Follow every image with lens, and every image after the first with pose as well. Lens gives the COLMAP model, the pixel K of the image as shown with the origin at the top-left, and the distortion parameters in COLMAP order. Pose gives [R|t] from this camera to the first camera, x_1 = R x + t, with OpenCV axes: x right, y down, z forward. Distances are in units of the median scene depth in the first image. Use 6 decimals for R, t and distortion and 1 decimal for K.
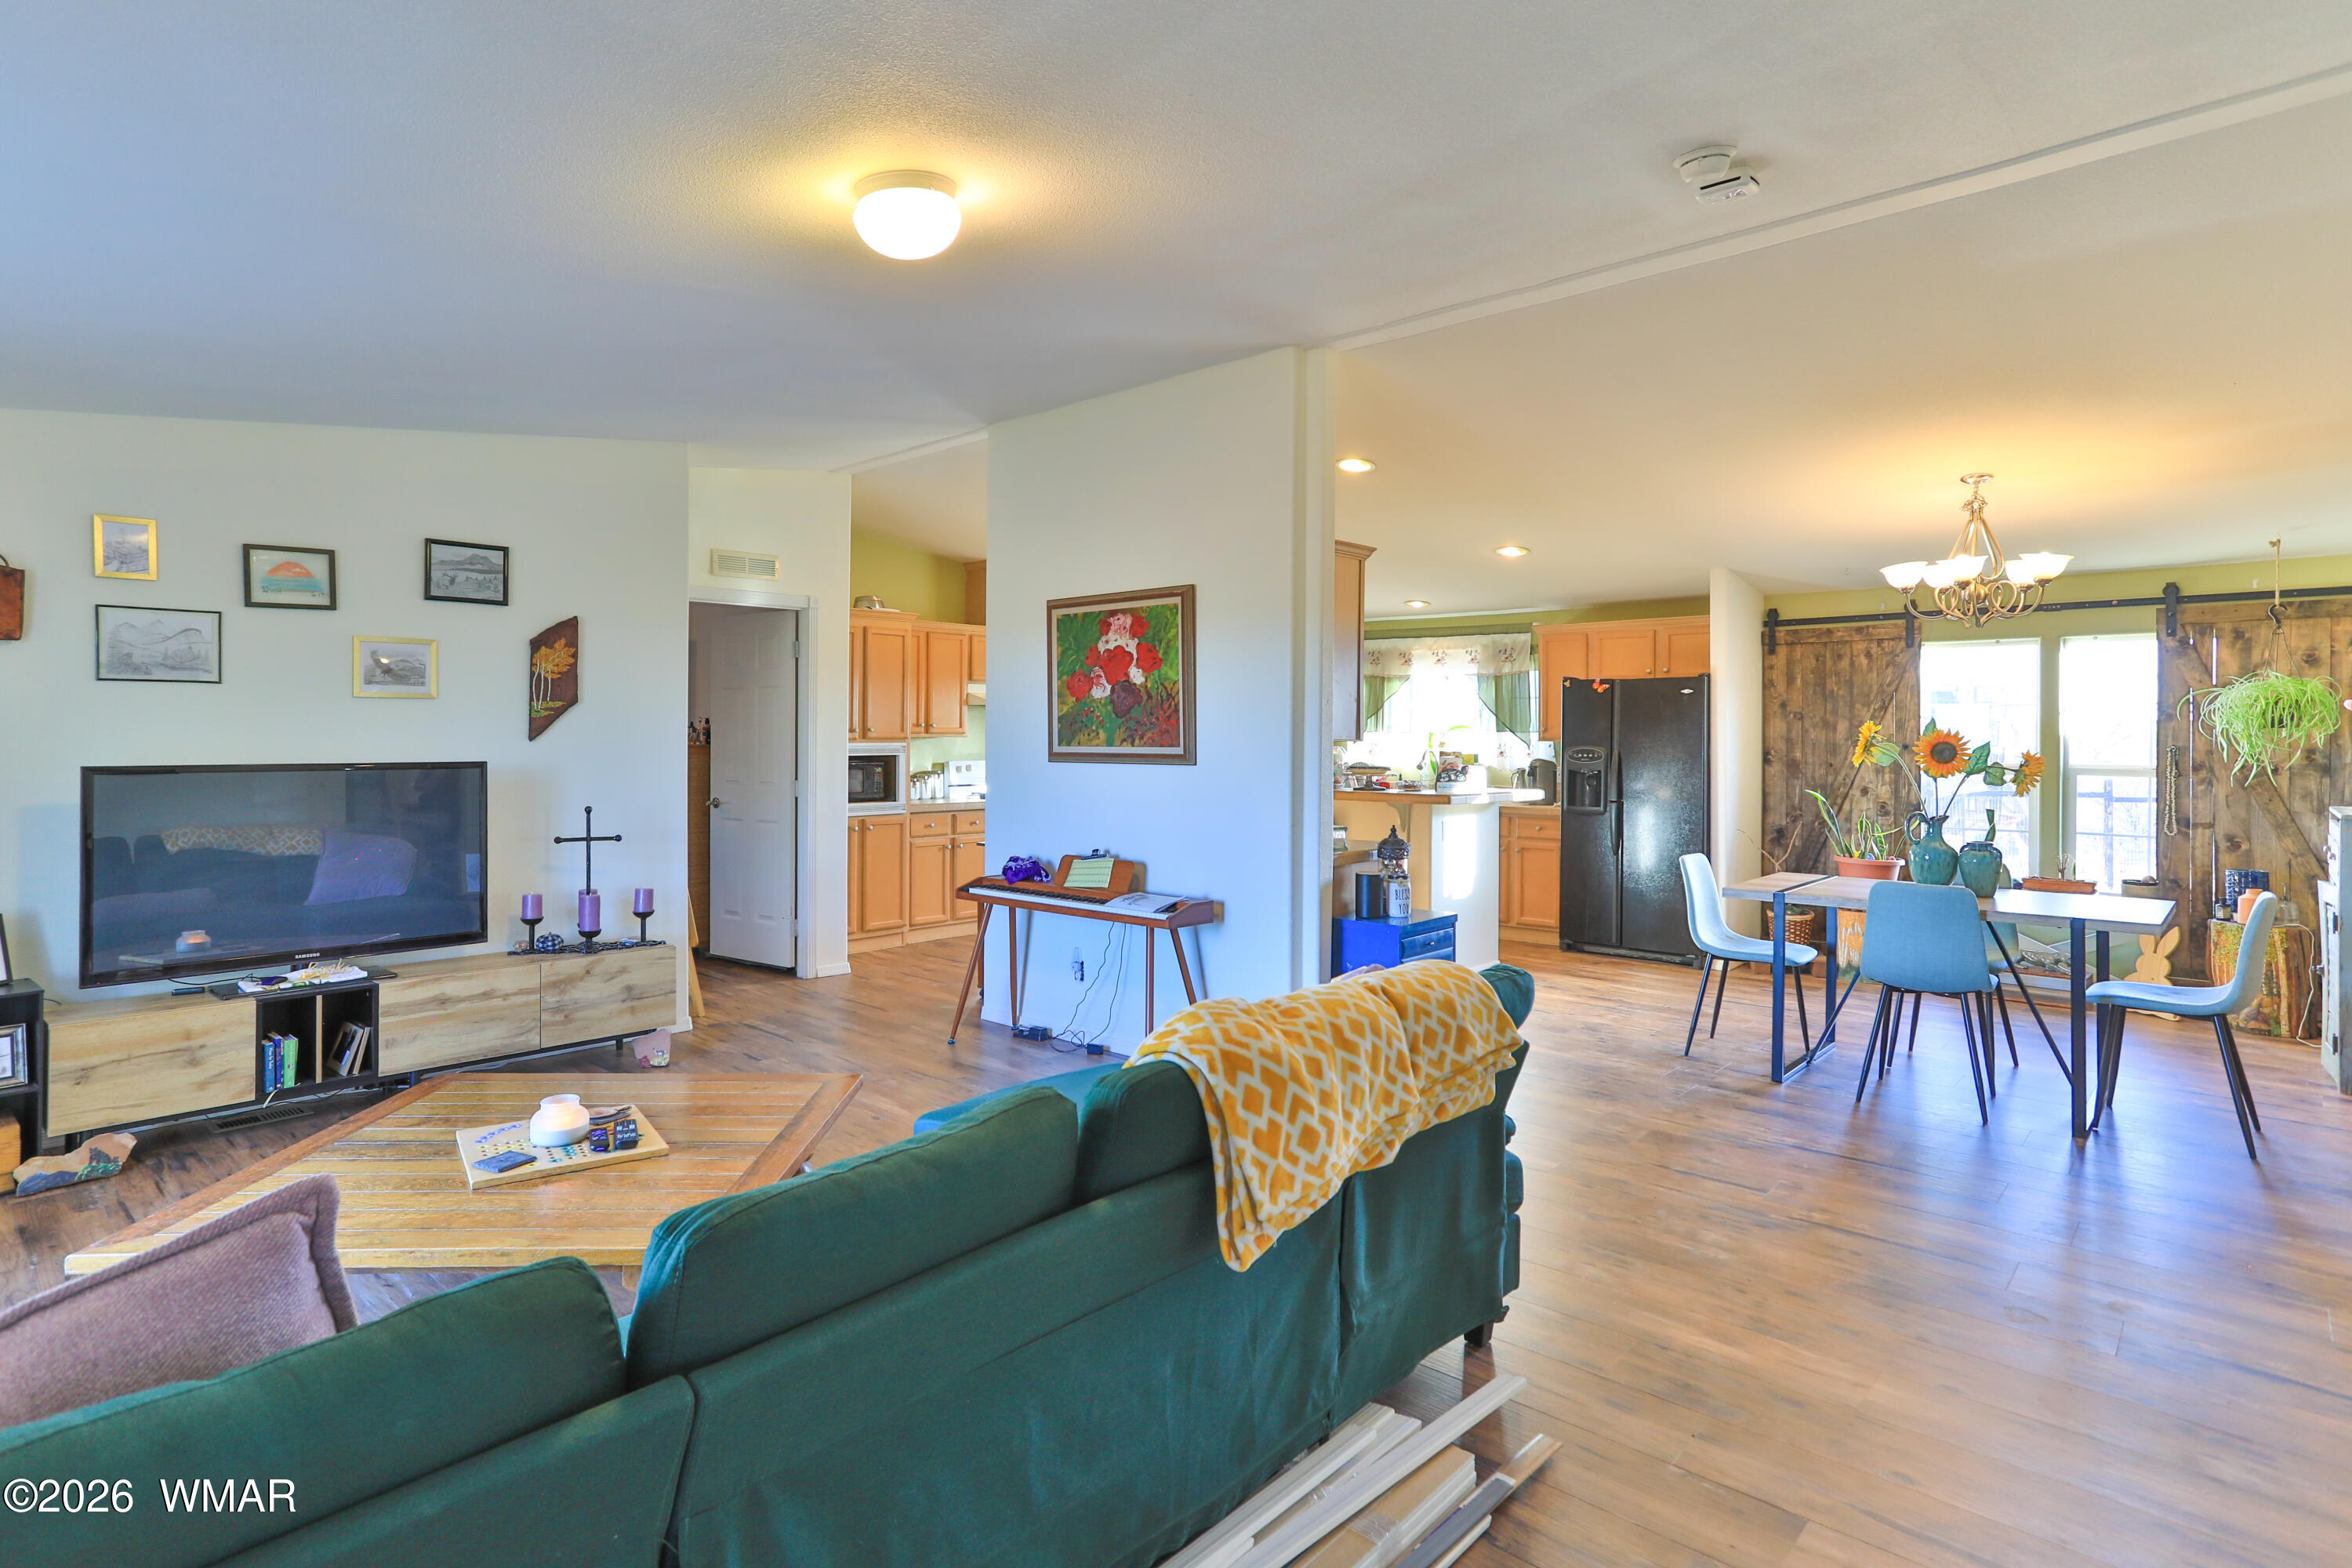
lens RADIAL K [[1206.2, 0, 1150.3], [0, 1206.2, 731.9], [0, 0, 1]] dist [-0.009105, 0.008337]
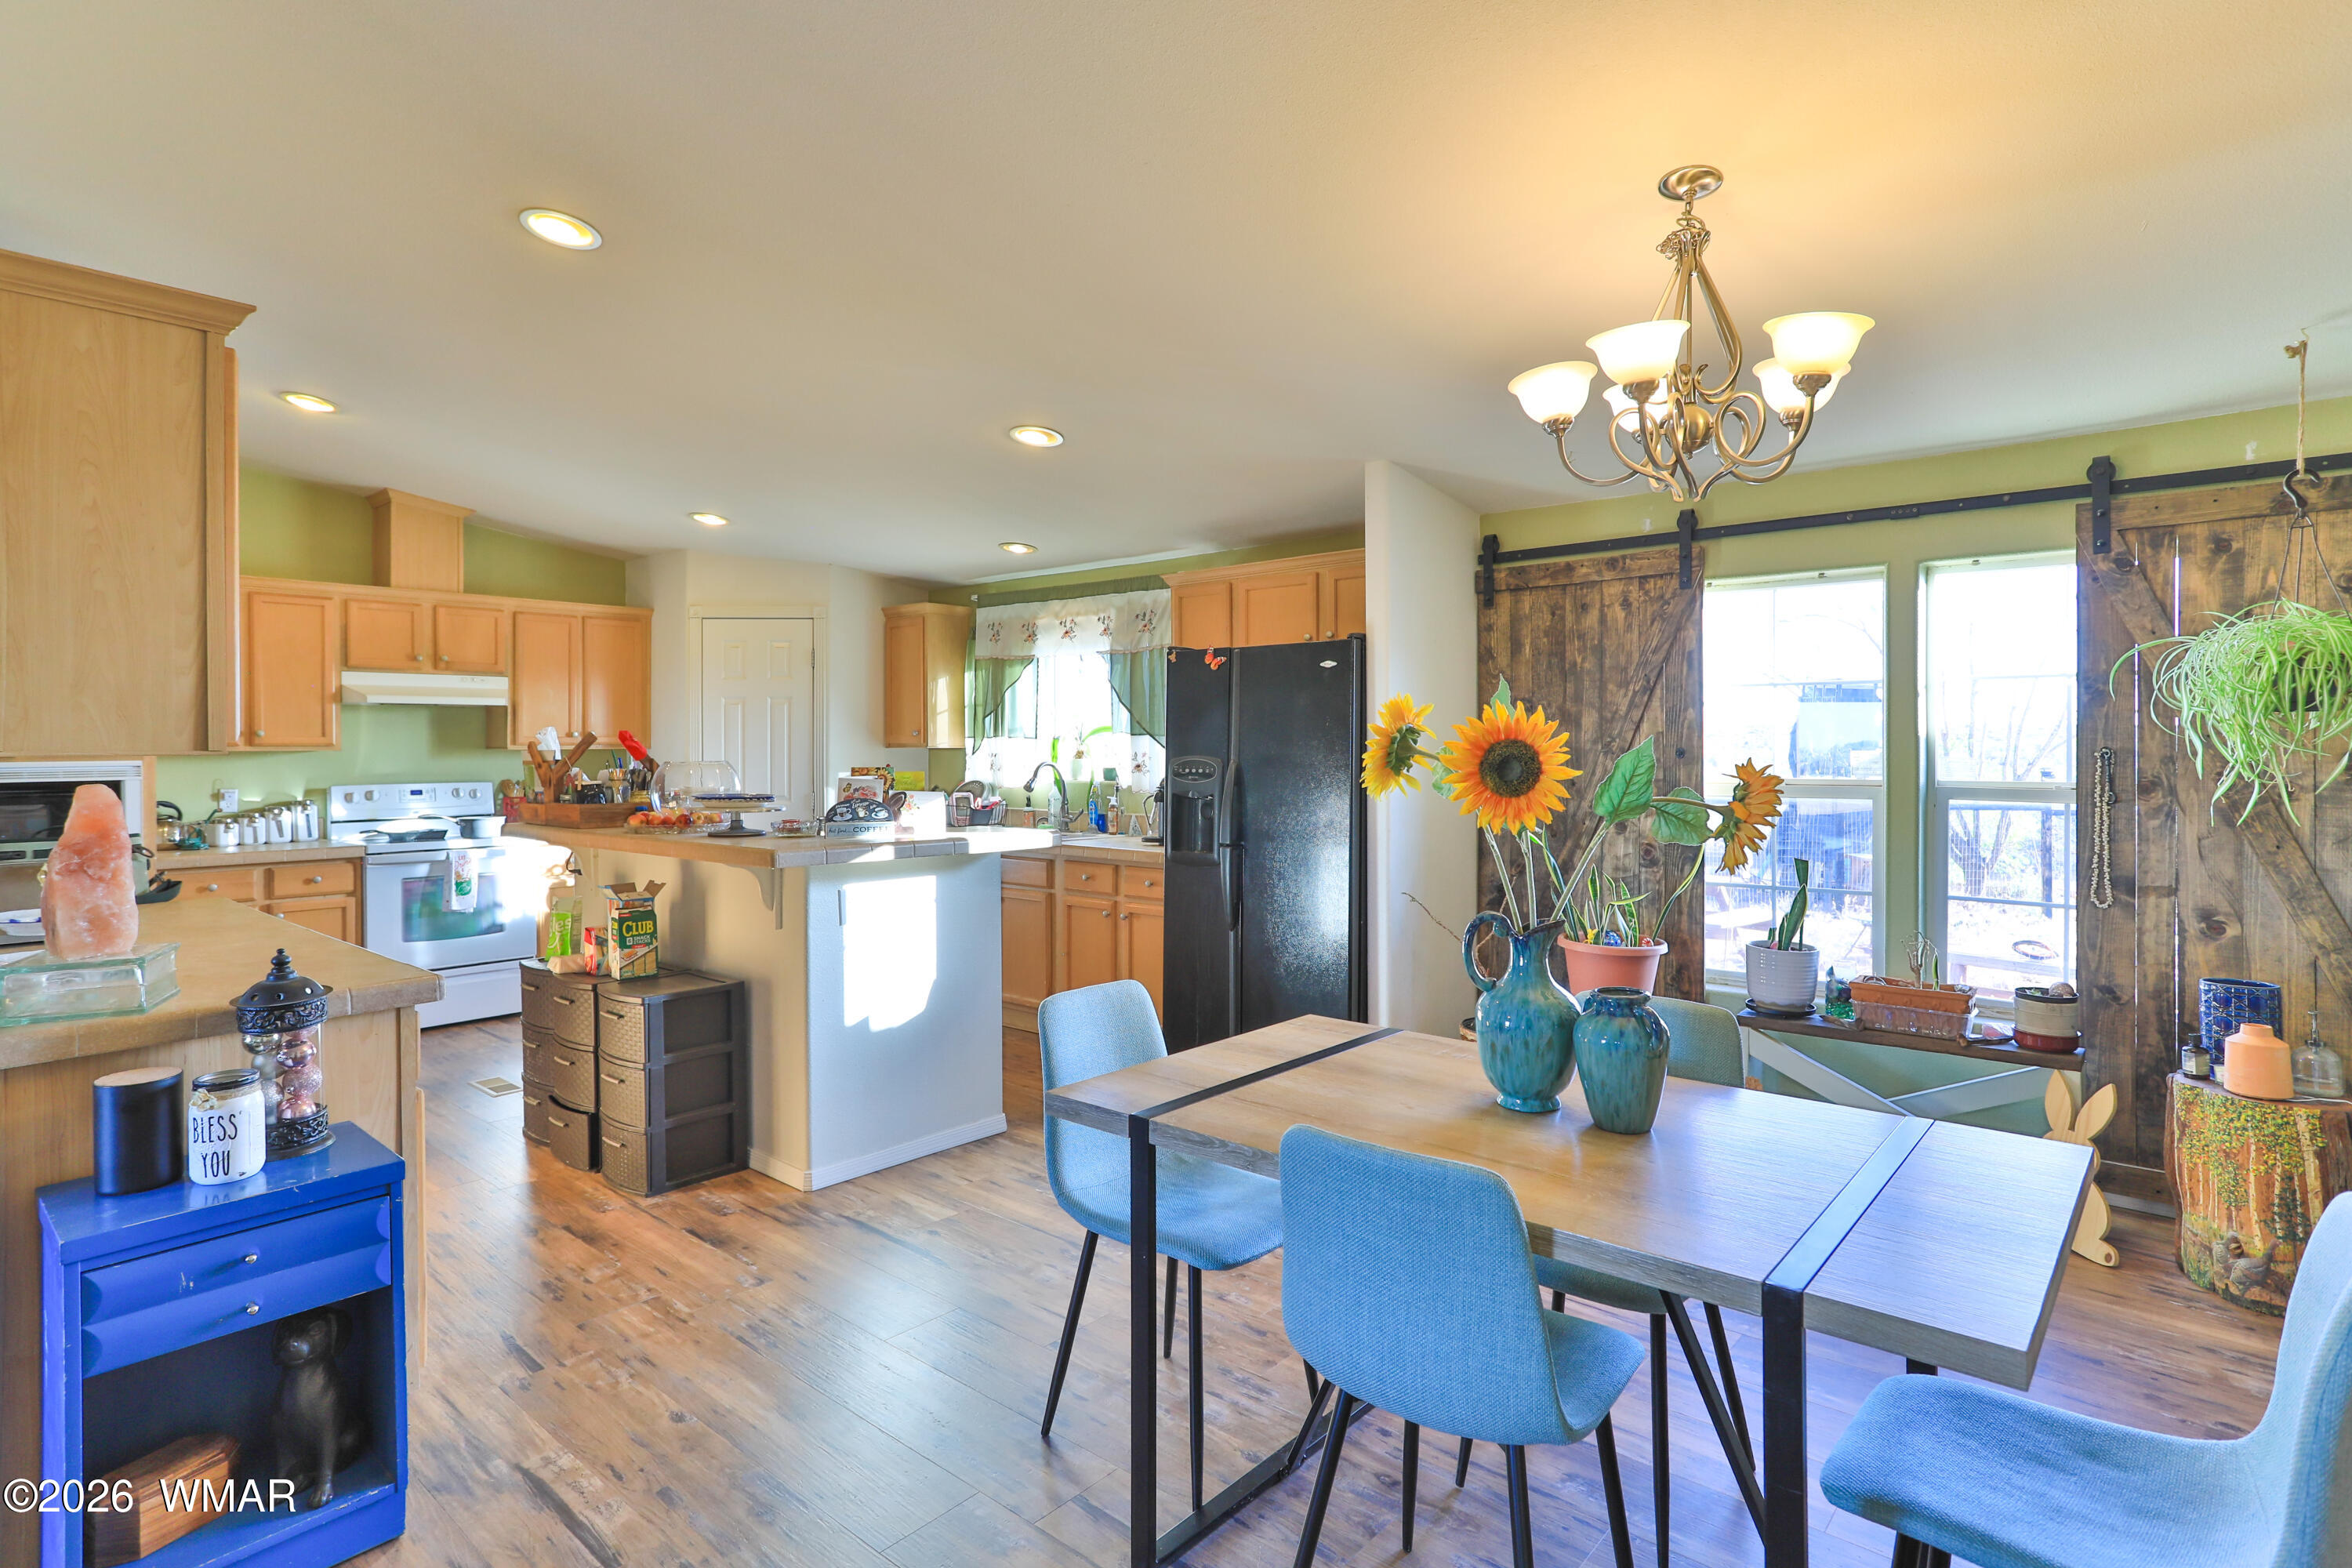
lens RADIAL K [[1206.2, 0, 1159.9], [0, 1206.2, 751.1], [0, 0, 1]] dist [-0.009105, 0.008337]
pose [[0.999555, -0.008155, 0.028699, 0.388744], [0.007950, 0.999942, 0.007245, 0.005381], [-0.028757, -0.007014, 0.999562, 0.446985]]
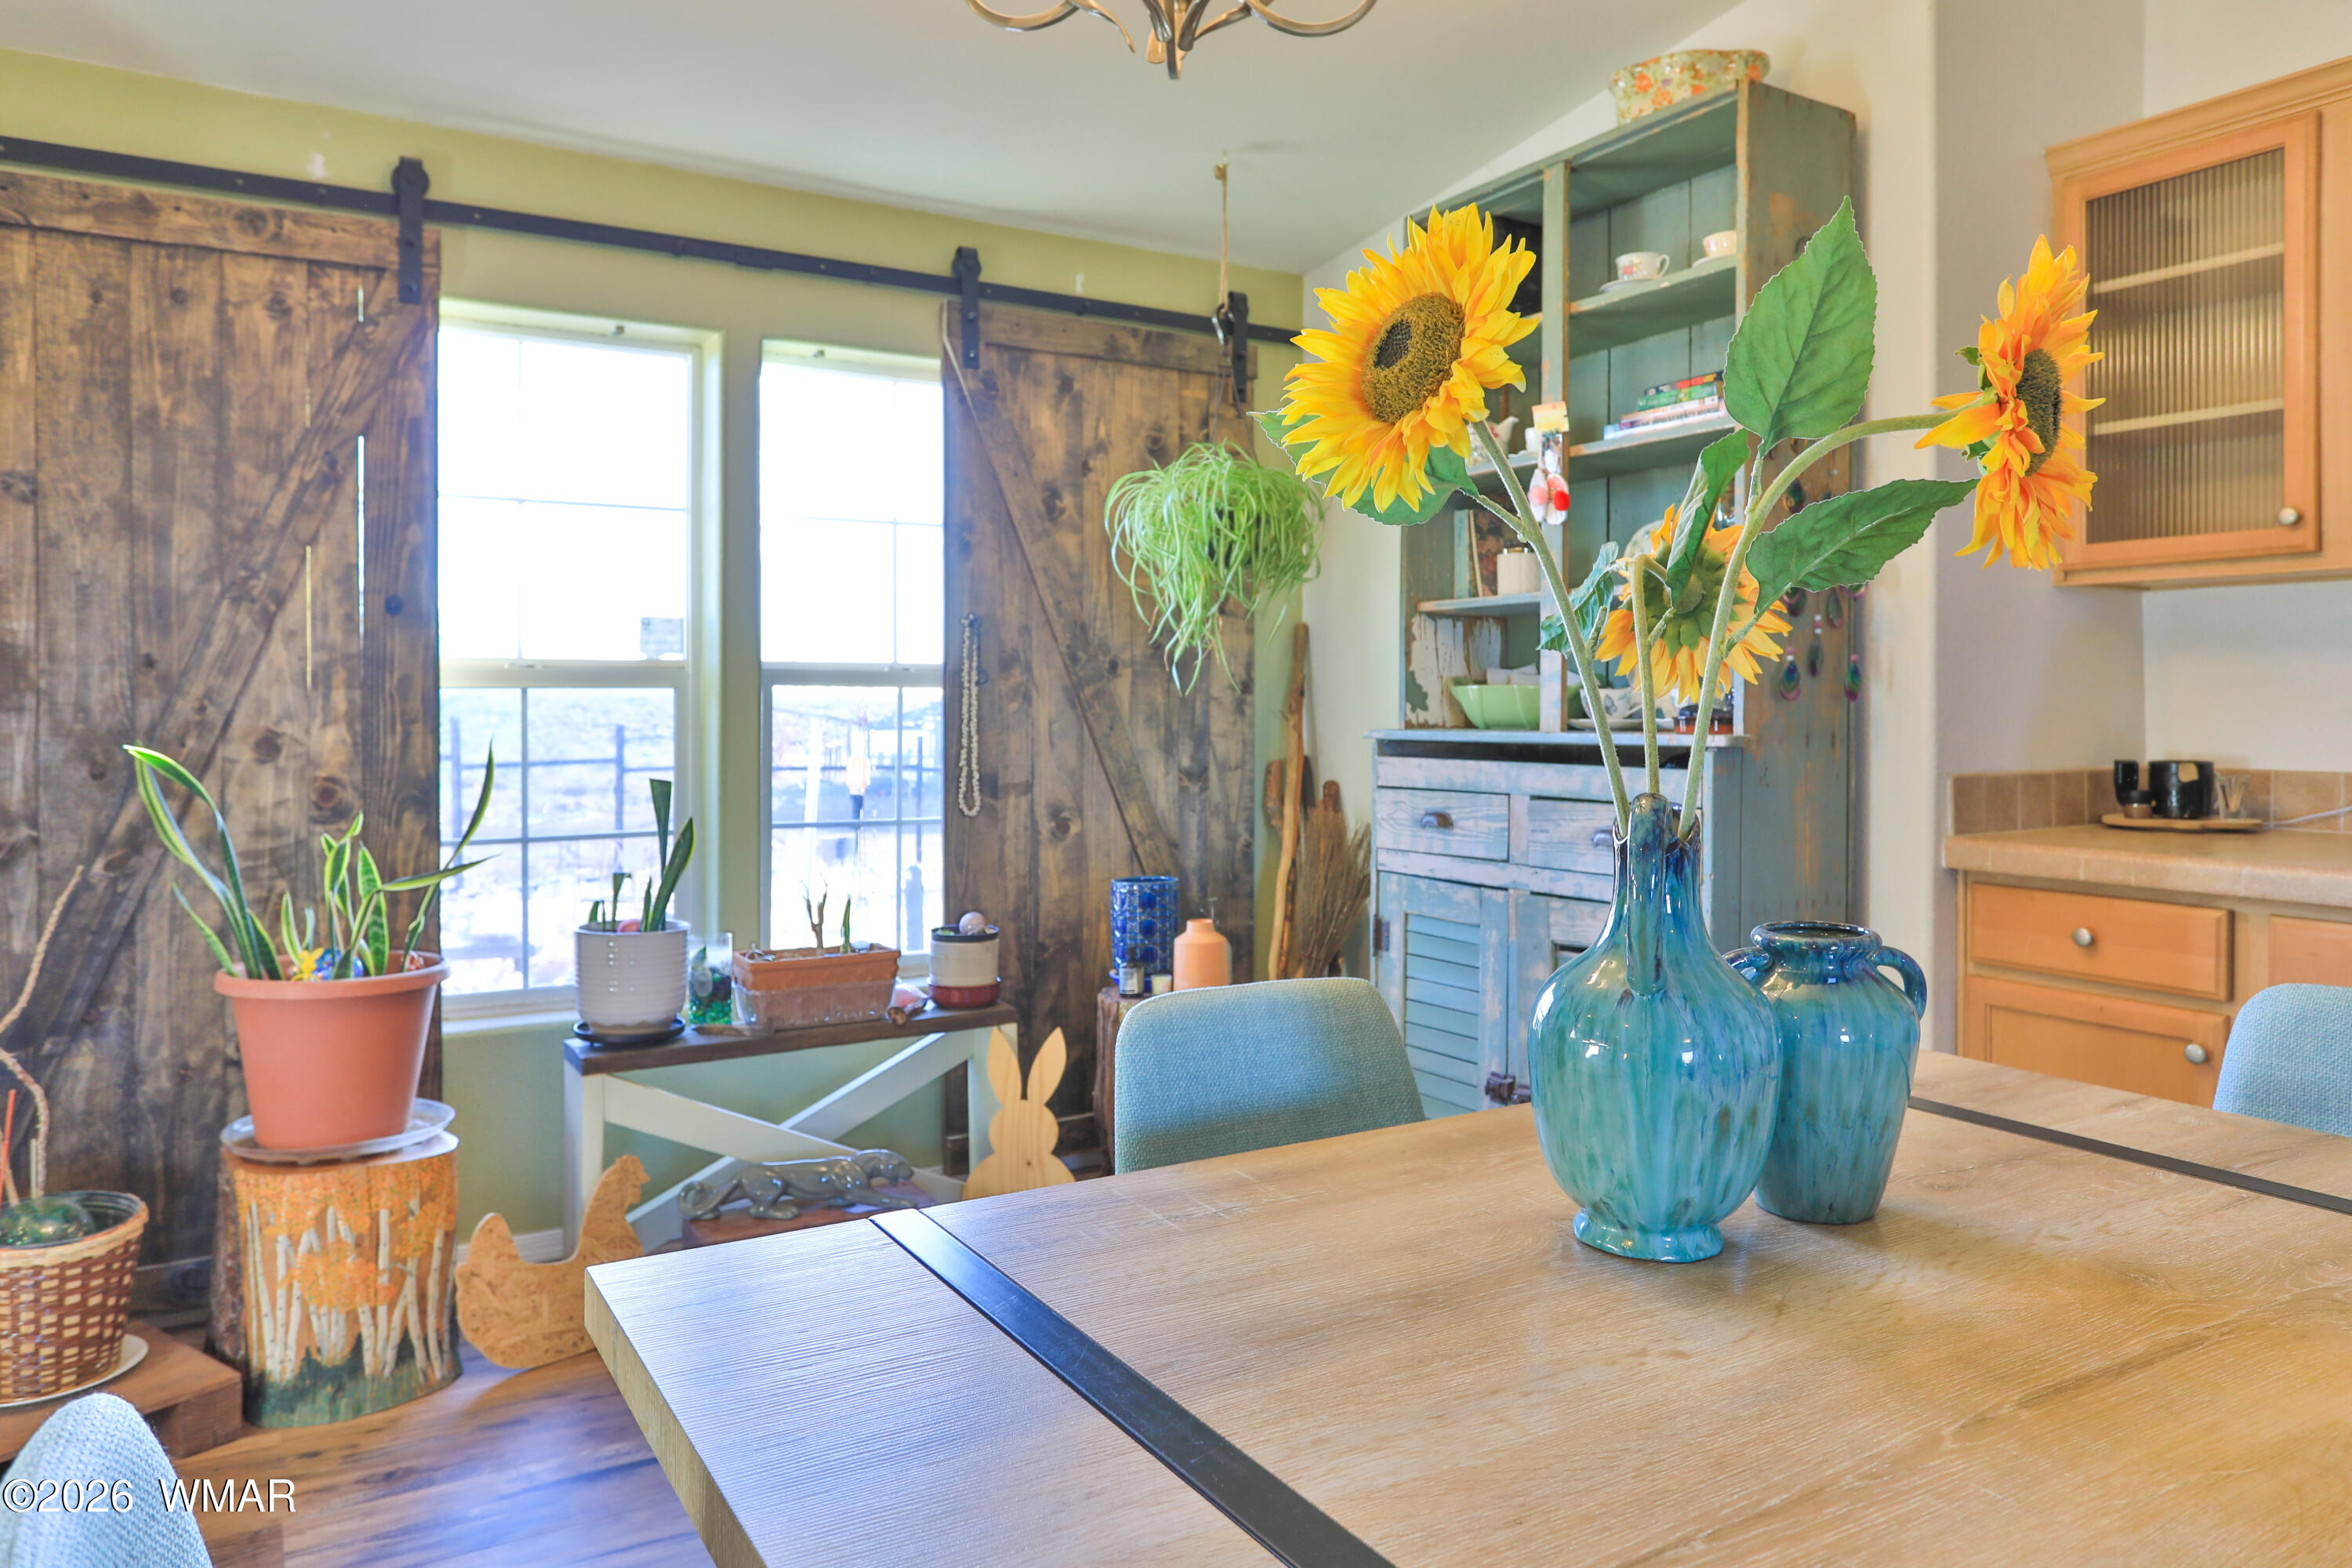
lens RADIAL K [[1558.1, 0, 1177.0], [0, 1558.1, 689.9], [0, 0, 1]] dist [-0.003274, 0.004485]
pose [[0.274041, 0.001008, 0.961717, 0.311989], [-0.001708, 0.999998, -0.000561, 0.039396], [-0.961716, -0.001489, 0.274042, 0.759819]]
